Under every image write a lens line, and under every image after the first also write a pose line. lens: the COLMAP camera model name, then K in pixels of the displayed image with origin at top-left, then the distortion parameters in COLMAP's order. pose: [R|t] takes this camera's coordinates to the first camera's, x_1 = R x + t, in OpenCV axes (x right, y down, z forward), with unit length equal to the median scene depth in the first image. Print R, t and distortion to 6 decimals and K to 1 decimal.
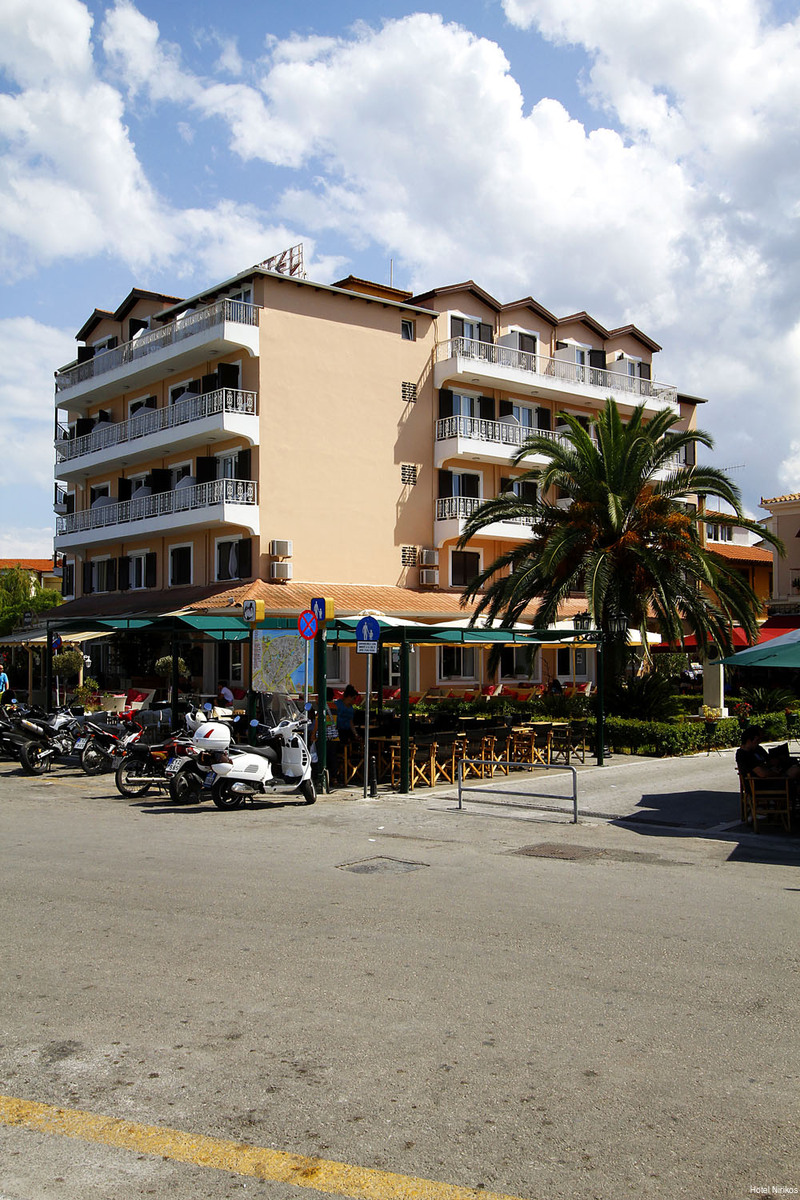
lens RADIAL K [[1163.0, 0, 400.0], [0, 1163.0, 600.0], [0, 0, 1]] dist [-0.004546, 0.003420]
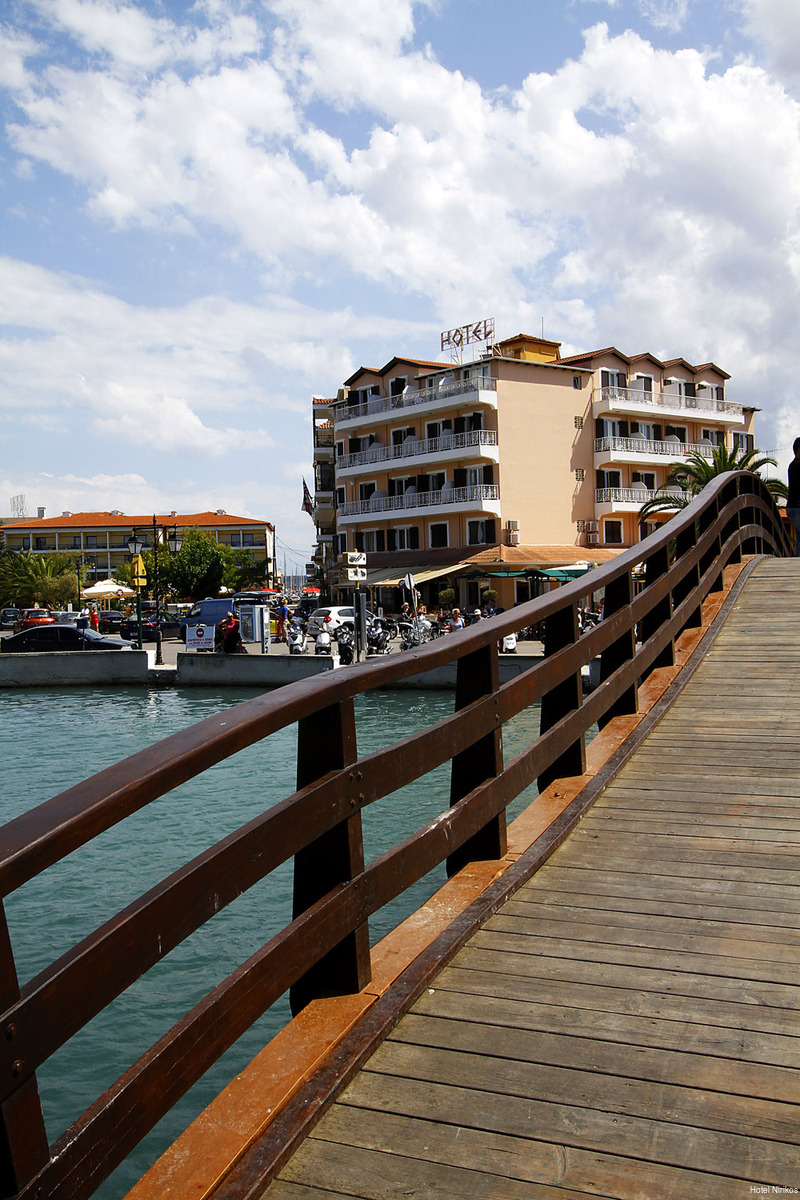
lens RADIAL K [[1163.0, 0, 400.0], [0, 1163.0, 600.0], [0, 0, 1]] dist [-0.004546, 0.003420]
pose [[0.999523, -0.022865, -0.020764, -0.203966], [0.023903, 0.998402, 0.051209, -0.023088], [0.019560, -0.051681, 0.998472, -0.592065]]
